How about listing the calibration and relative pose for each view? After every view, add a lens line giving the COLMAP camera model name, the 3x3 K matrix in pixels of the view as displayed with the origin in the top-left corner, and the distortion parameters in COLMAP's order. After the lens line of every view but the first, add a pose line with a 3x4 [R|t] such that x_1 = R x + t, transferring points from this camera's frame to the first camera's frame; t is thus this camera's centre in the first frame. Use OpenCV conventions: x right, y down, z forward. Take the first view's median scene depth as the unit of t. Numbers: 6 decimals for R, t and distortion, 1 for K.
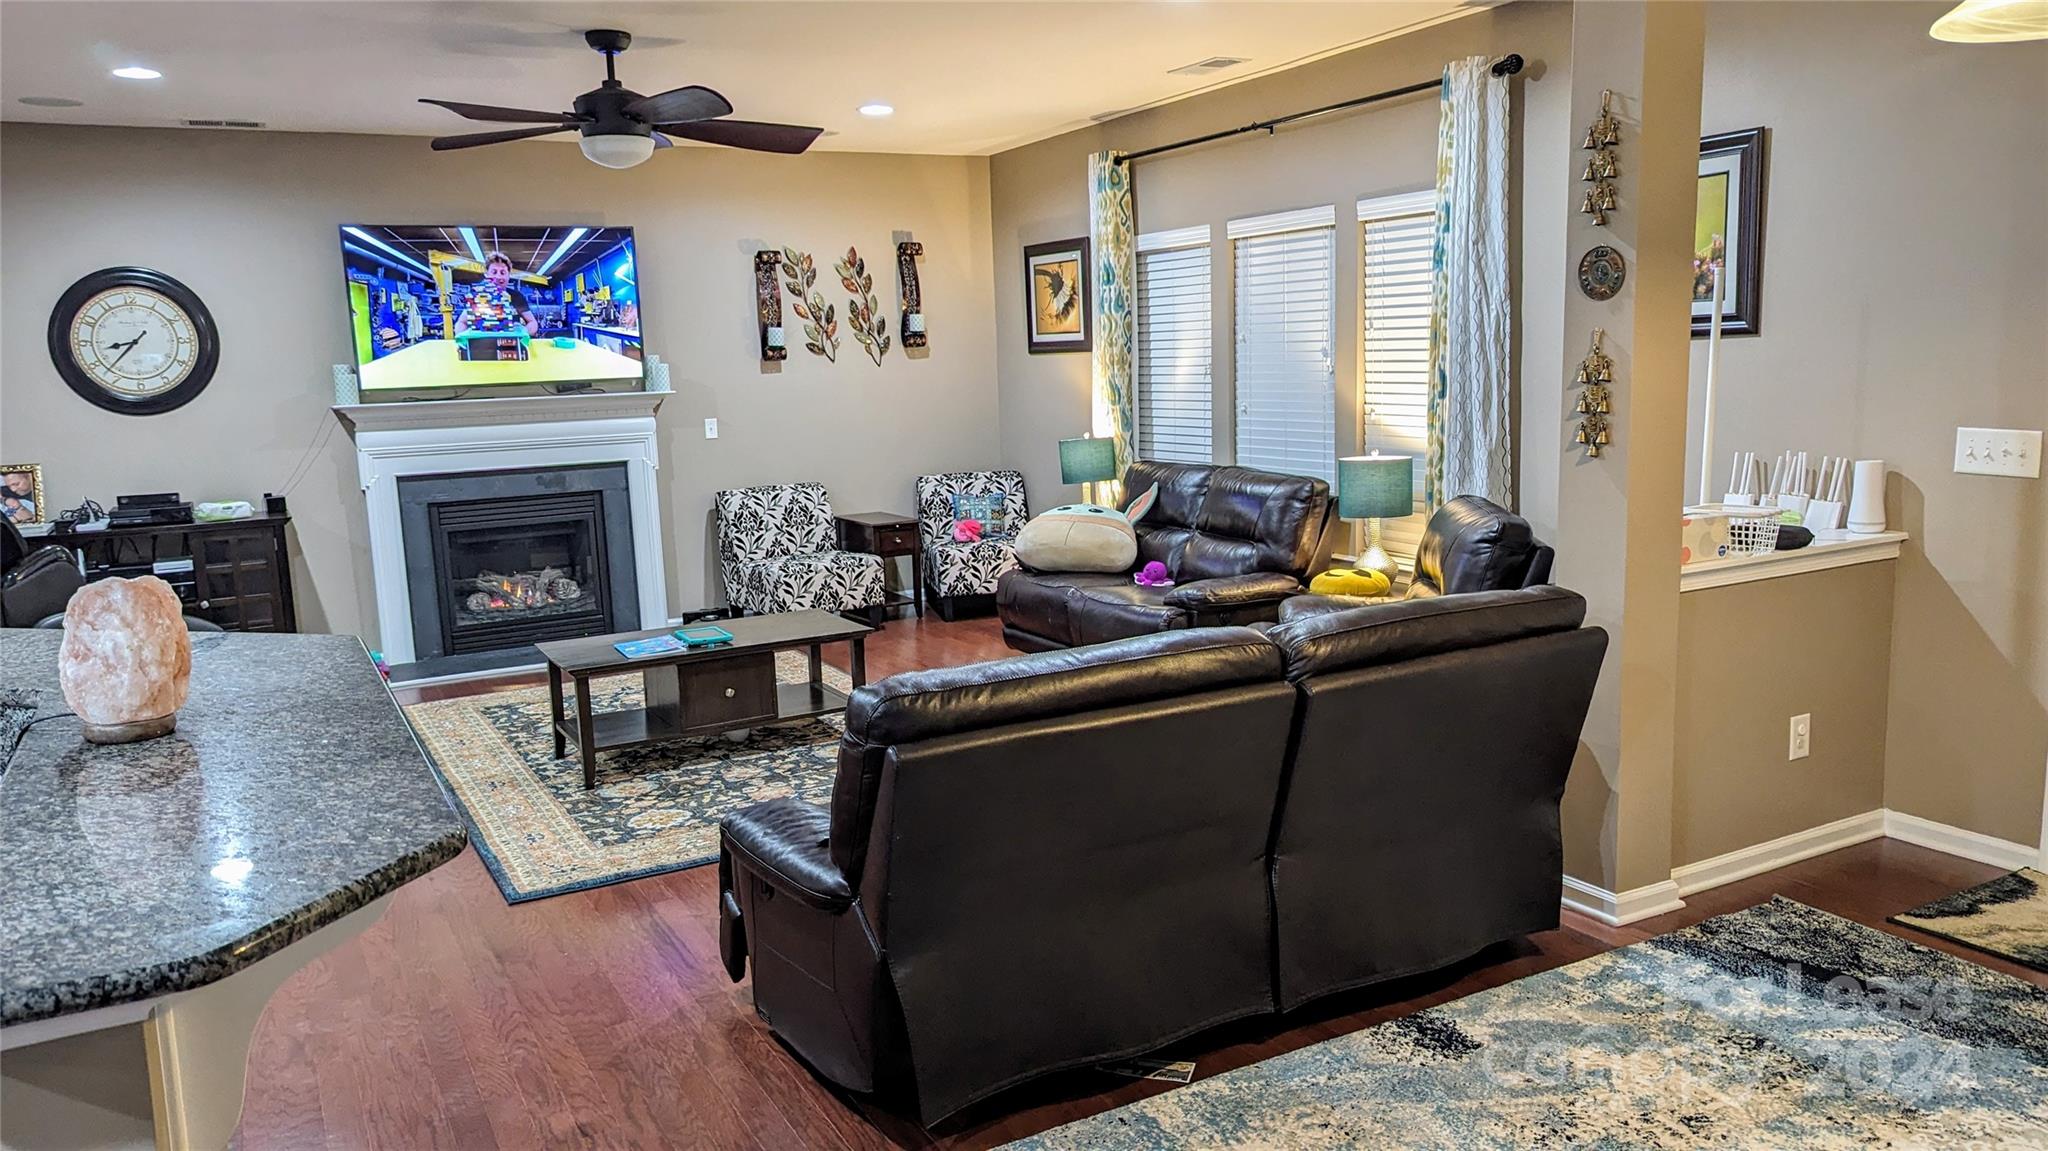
lens RADIAL K [[1459.4, 0, 1013.2], [0, 1459.4, 579.1], [0, 0, 1]] dist [0.063343, -0.057332]
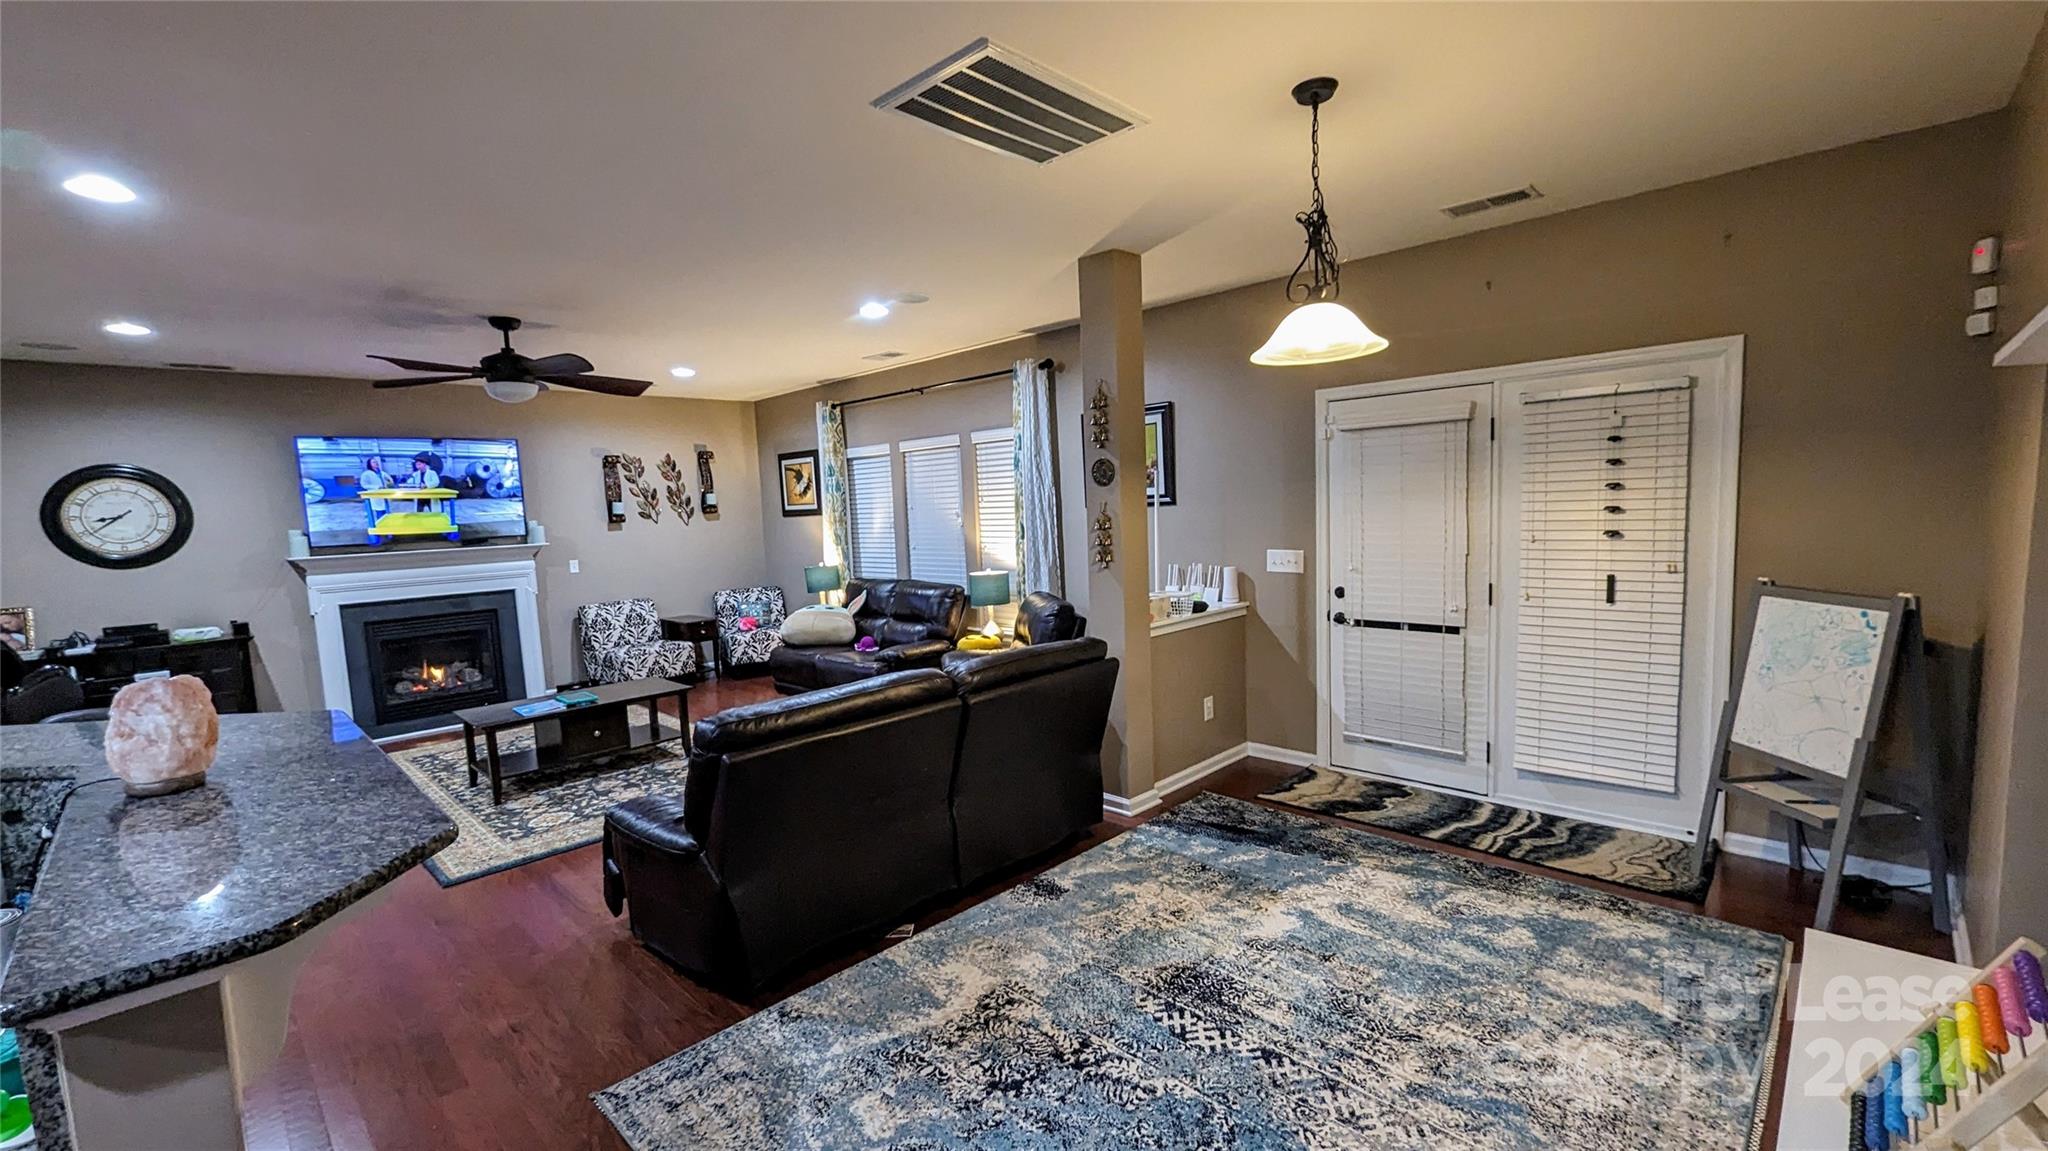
lens RADIAL K [[848.1, 0, 1026.8], [0, 848.1, 589.4], [0, 0, 1]] dist [0.000144, 0.000229]
pose [[0.955294, -0.034069, 0.293690, -0.014476], [0.053826, 0.996779, -0.059450, 0.002464], [-0.290718, 0.072600, 0.954050, -0.007099]]
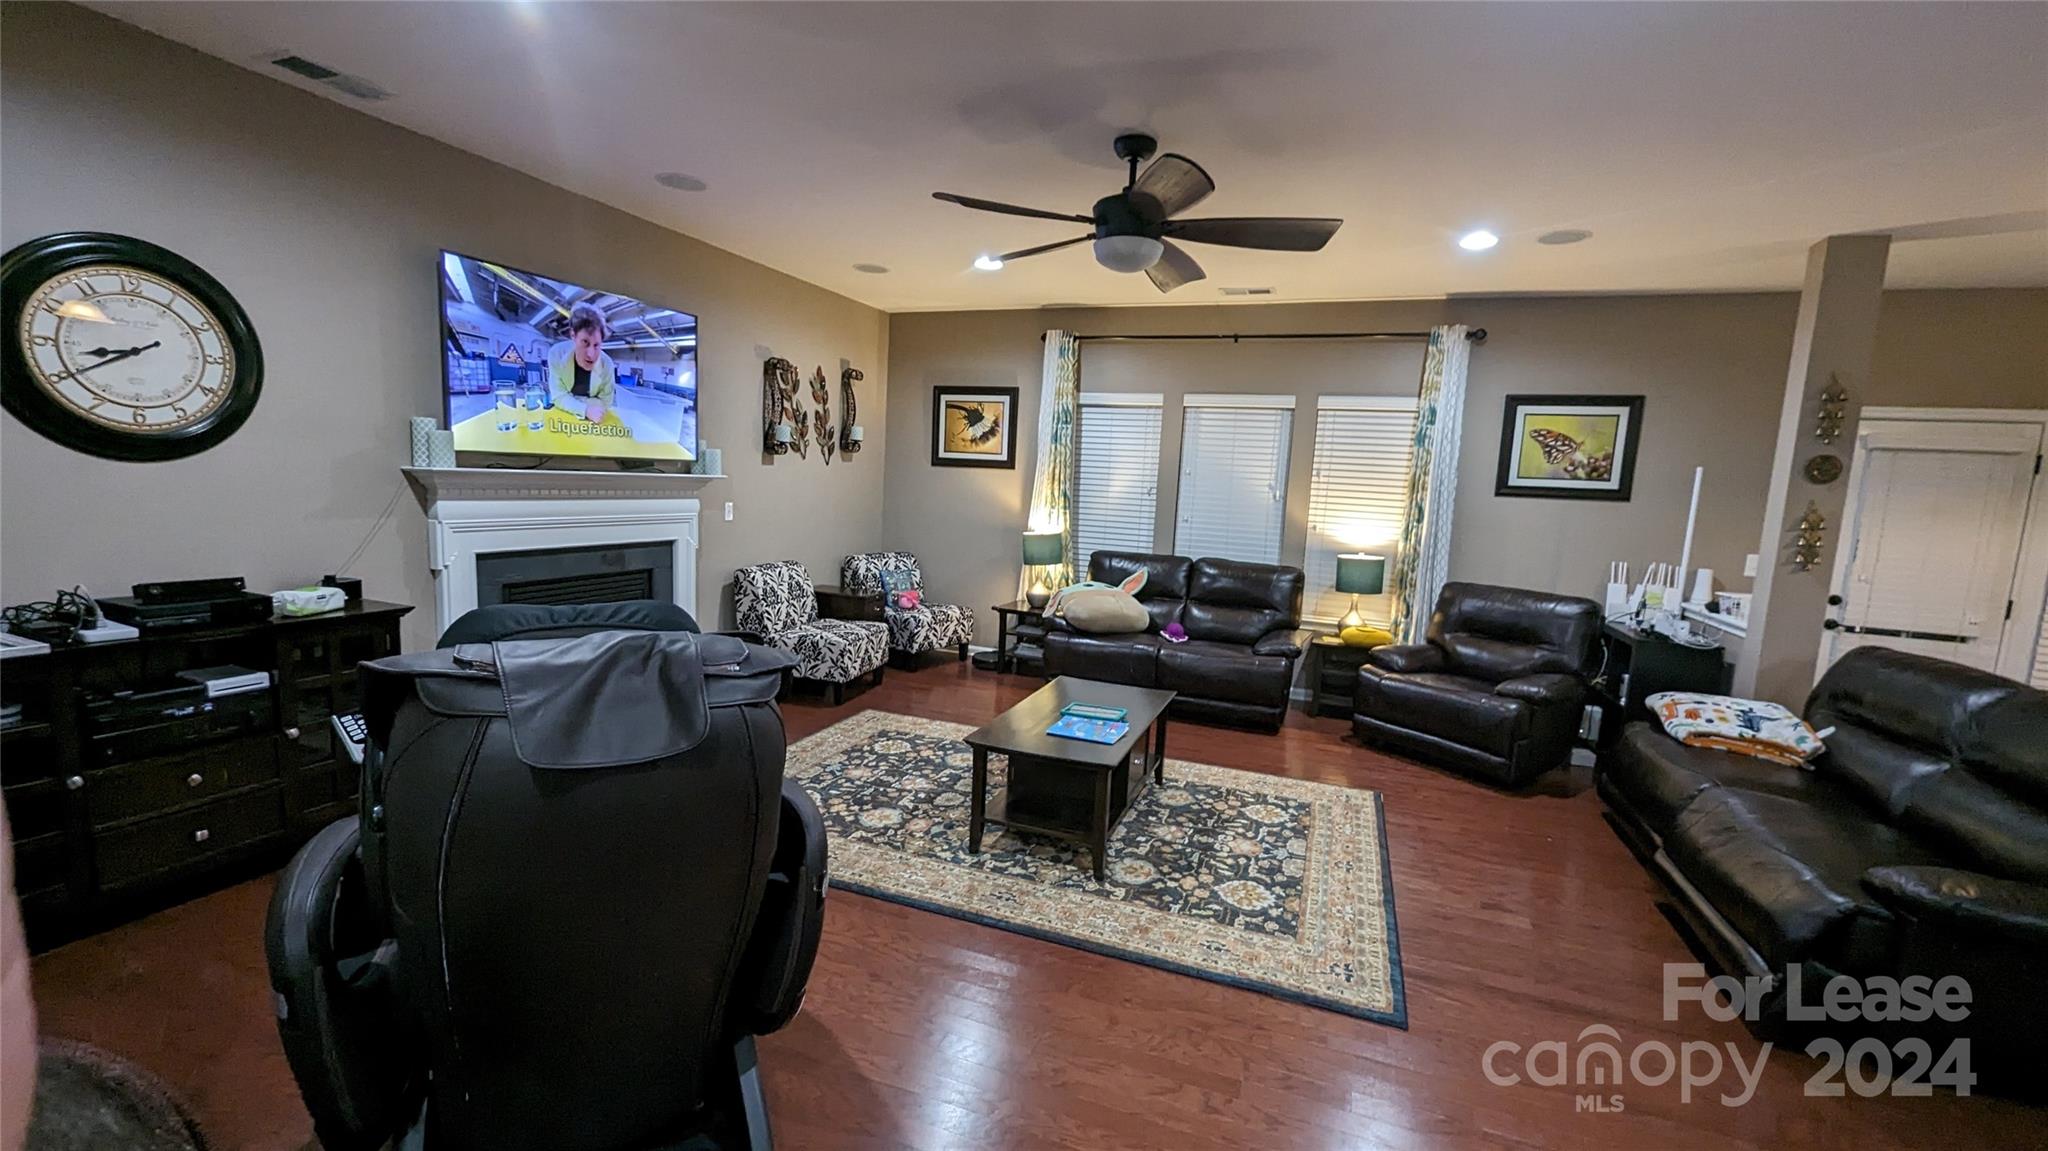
lens RADIAL K [[848.1, 0, 1025.3], [0, 848.1, 589.3], [0, 0, 1]] dist [0.000144, 0.000229]
pose [[0.756948, -0.011074, 0.653381, -0.603873], [0.024467, 0.999636, -0.011404, -0.042833], [-0.653017, 0.024618, 0.756943, 0.505869]]
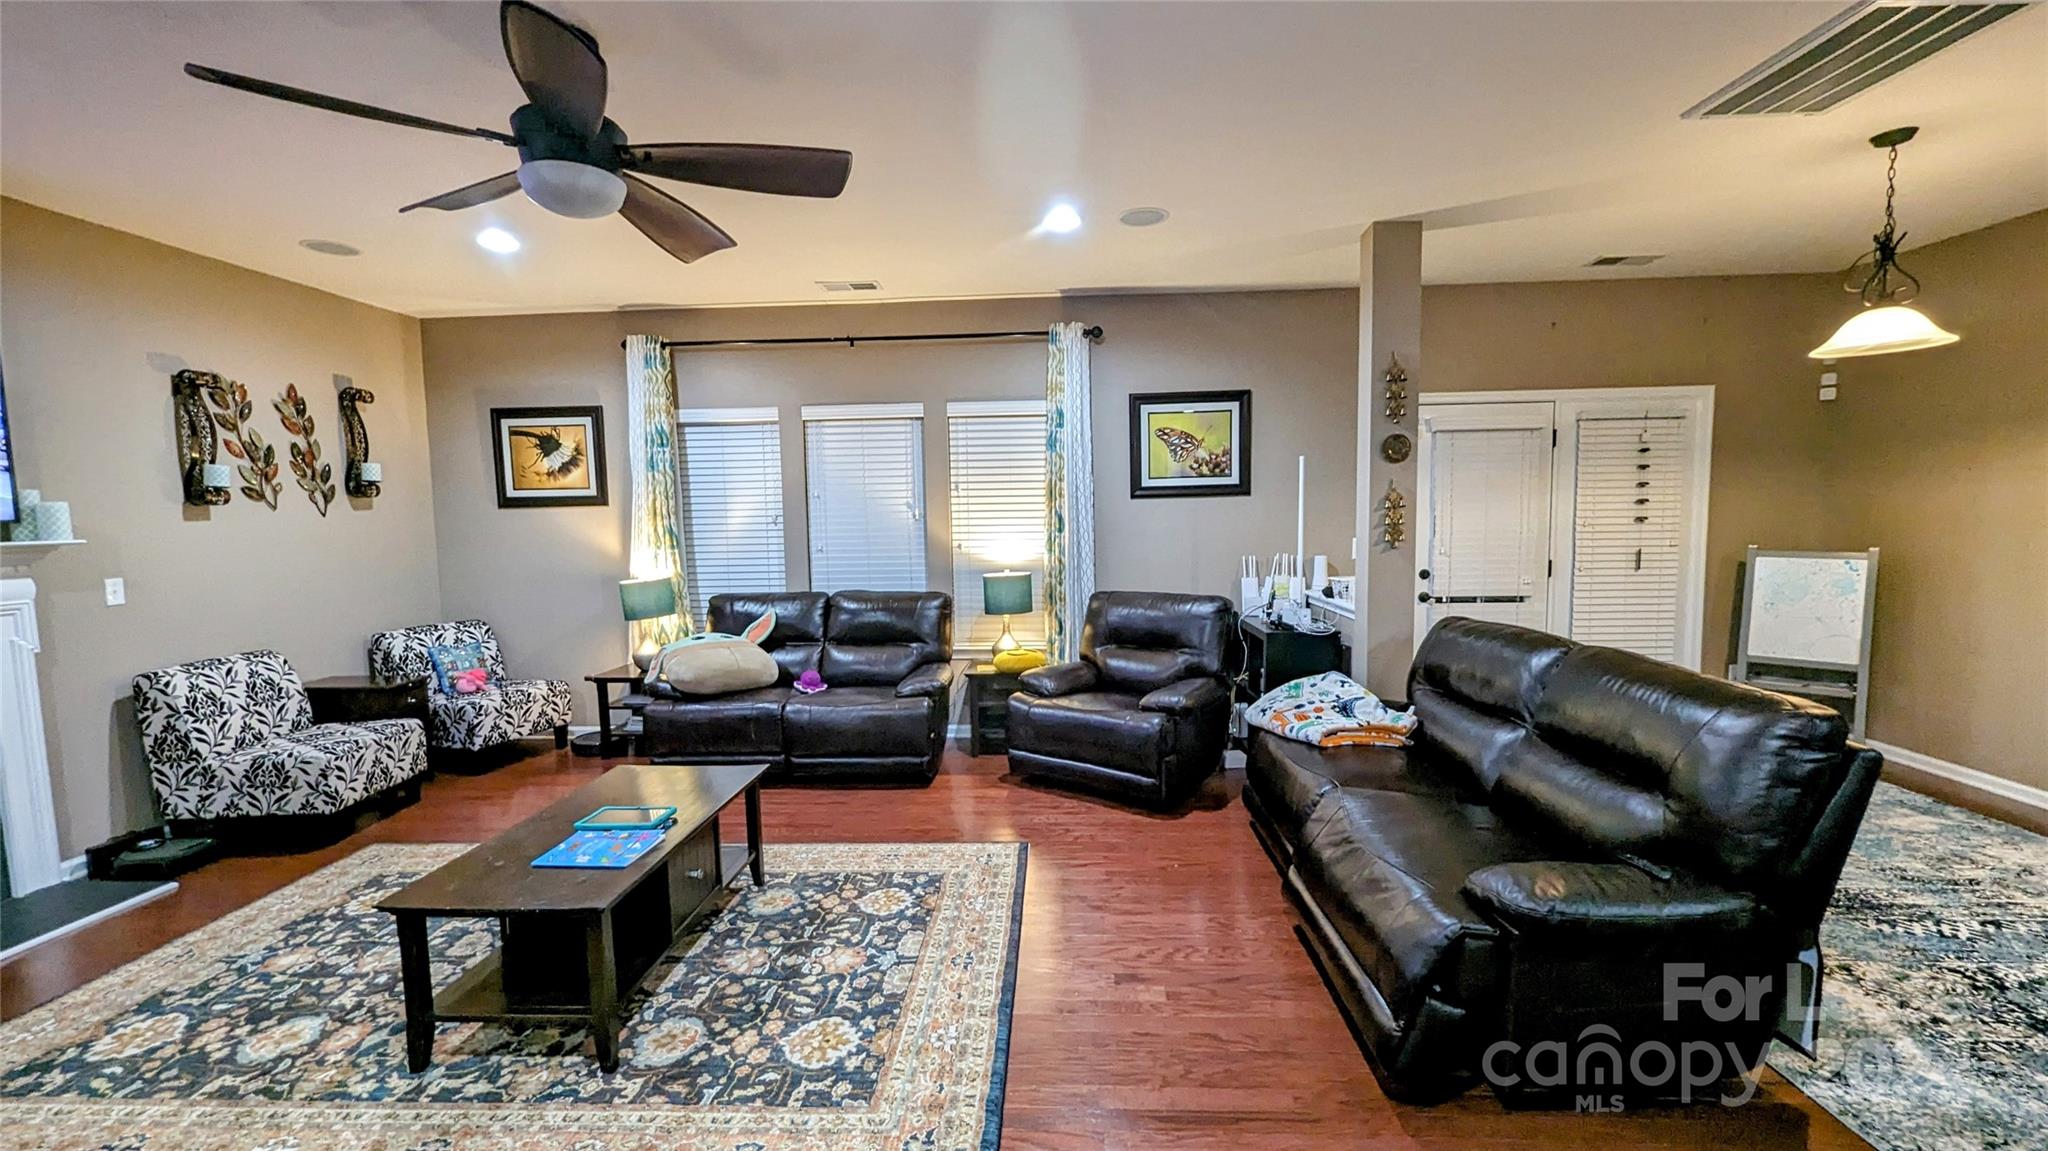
lens RADIAL K [[848.1, 0, 1027.2], [0, 848.1, 588.8], [0, 0, 1]] dist [0.000144, 0.000229]
pose [[0.518546, -0.048319, 0.853684, -0.446118], [0.134373, 0.990601, -0.025553, -0.040675], [-0.844425, 0.127962, 0.520165, 0.508701]]
